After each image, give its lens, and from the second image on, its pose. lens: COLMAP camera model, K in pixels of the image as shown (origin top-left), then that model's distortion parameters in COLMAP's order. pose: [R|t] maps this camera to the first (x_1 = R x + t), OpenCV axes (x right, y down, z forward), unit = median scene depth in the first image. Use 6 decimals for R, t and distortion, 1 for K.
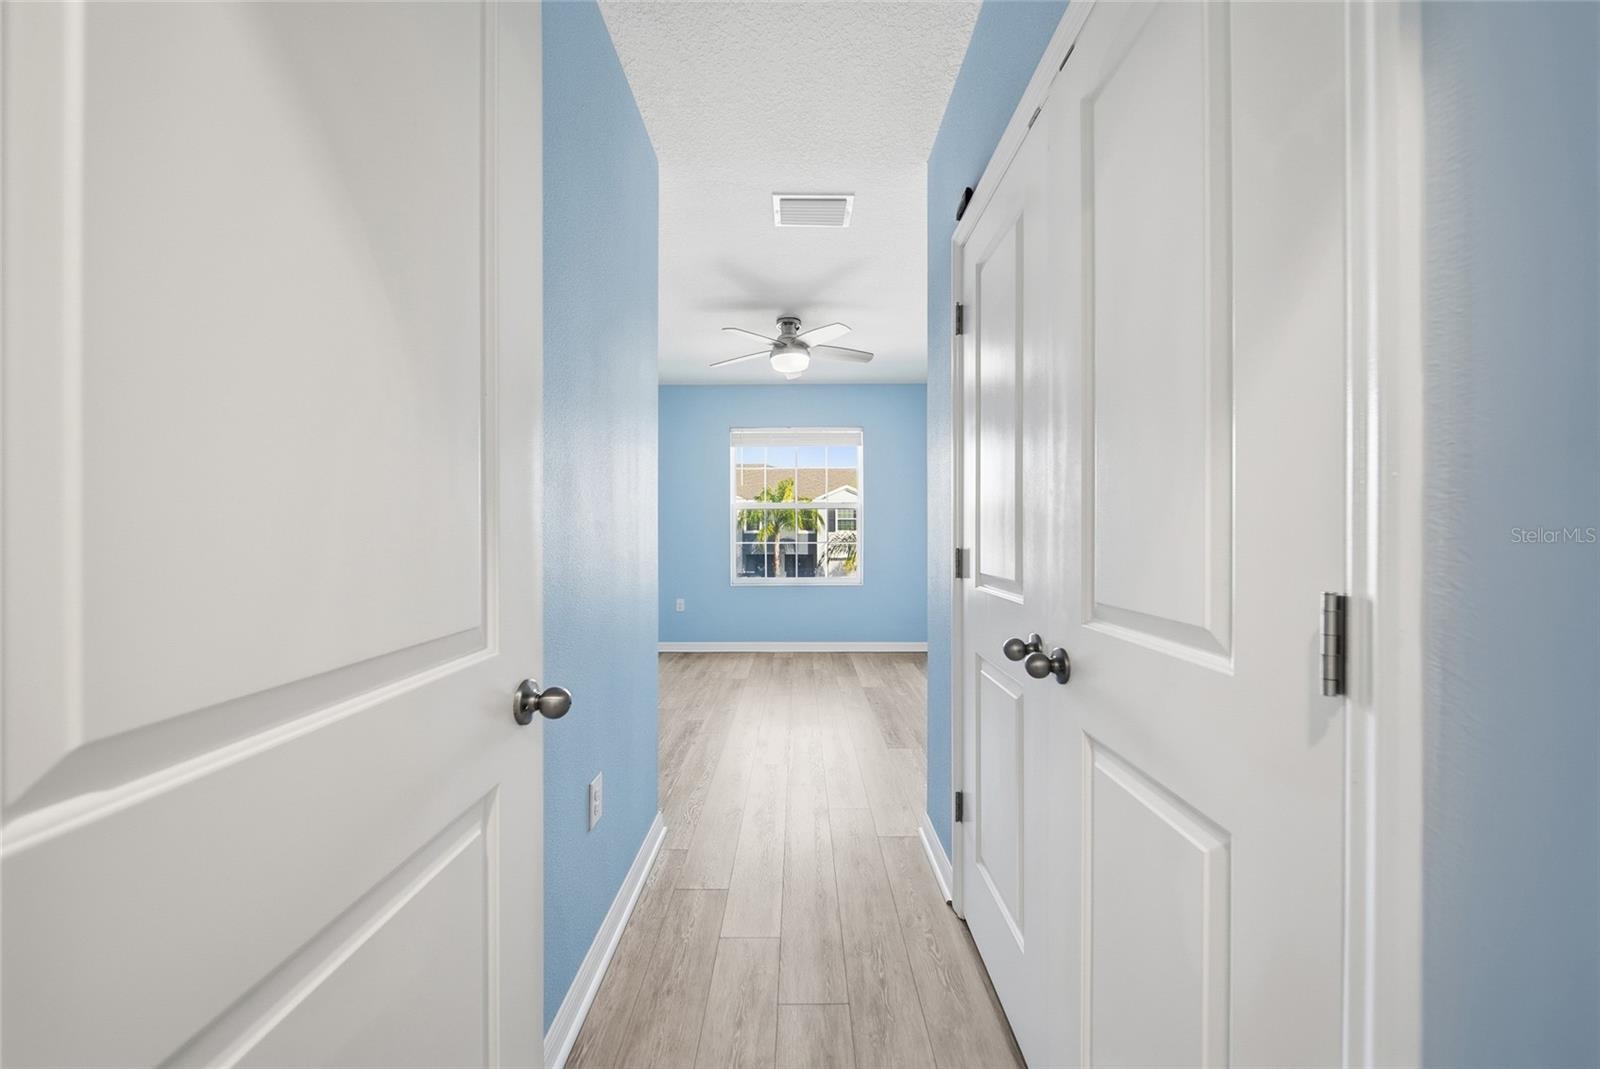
lens RADIAL K [[570.0, 0, 800.8], [0, 570.0, 532.9], [0, 0, 1]] dist [-0.000279, -0.001410]
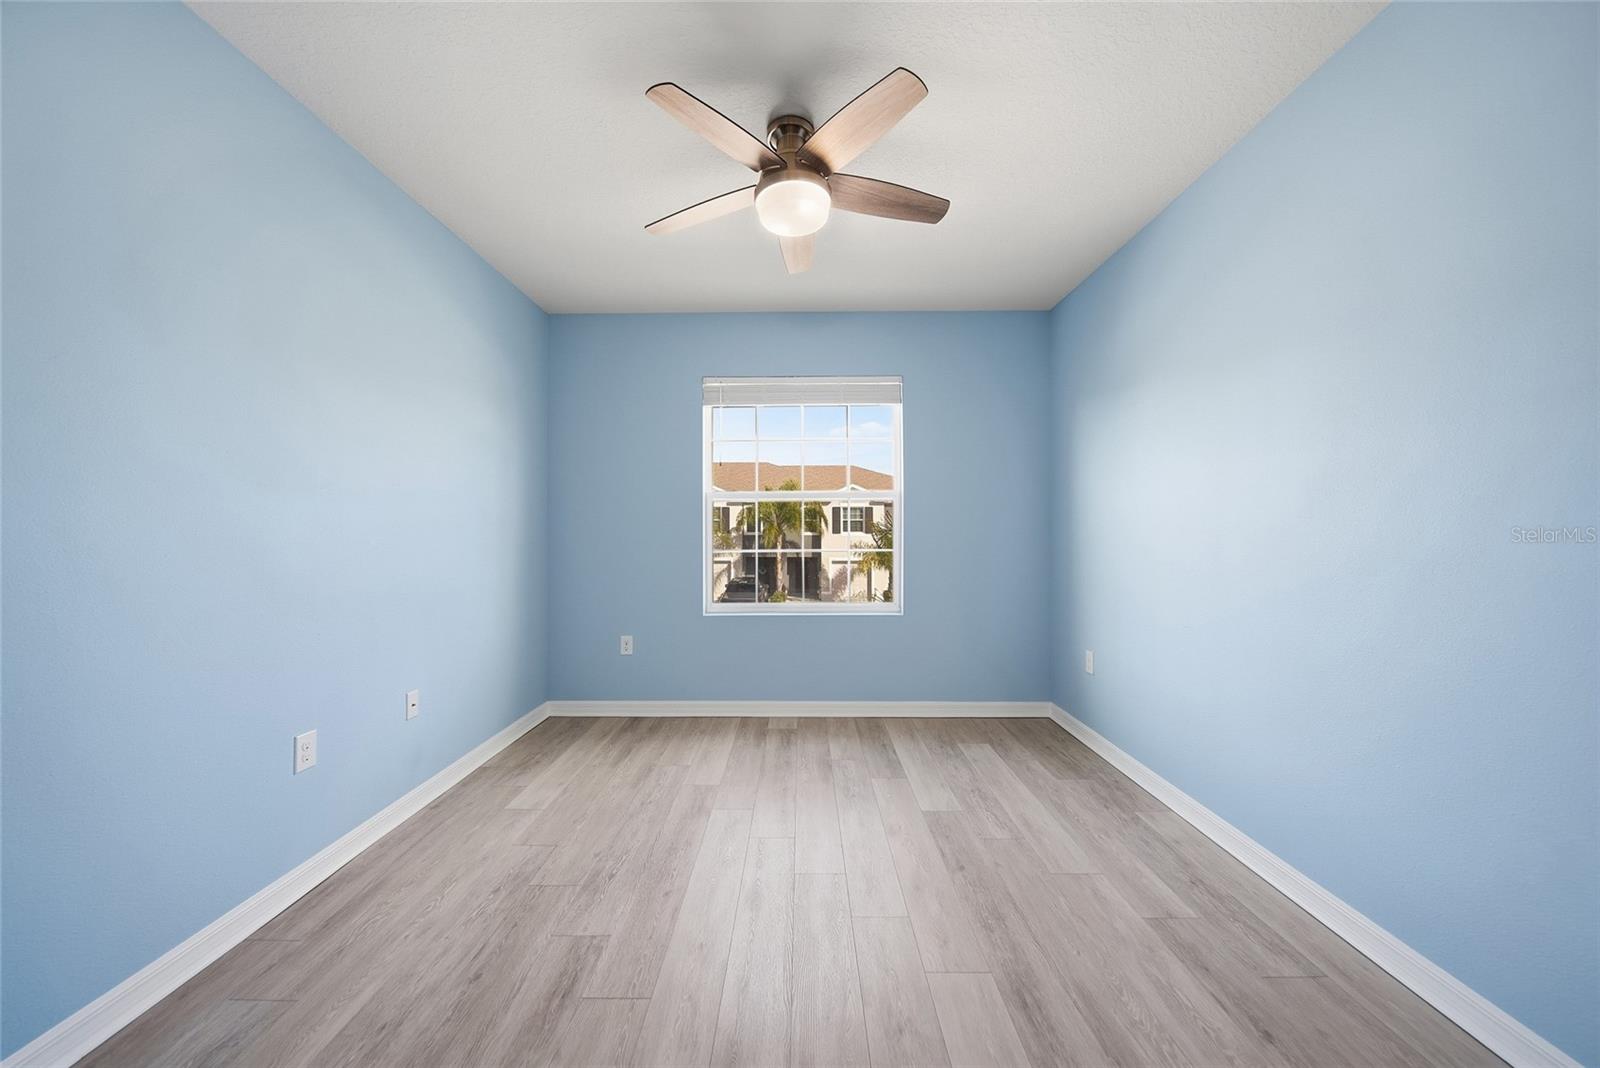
lens RADIAL K [[570.0, 0, 799.2], [0, 570.0, 533.4], [0, 0, 1]] dist [-0.000279, -0.001410]
pose [[0.999971, 0.000548, -0.007592, -0.006697], [-0.000560, 0.999999, -0.001620, -0.001522], [0.007591, 0.001624, 0.999970, 0.348767]]
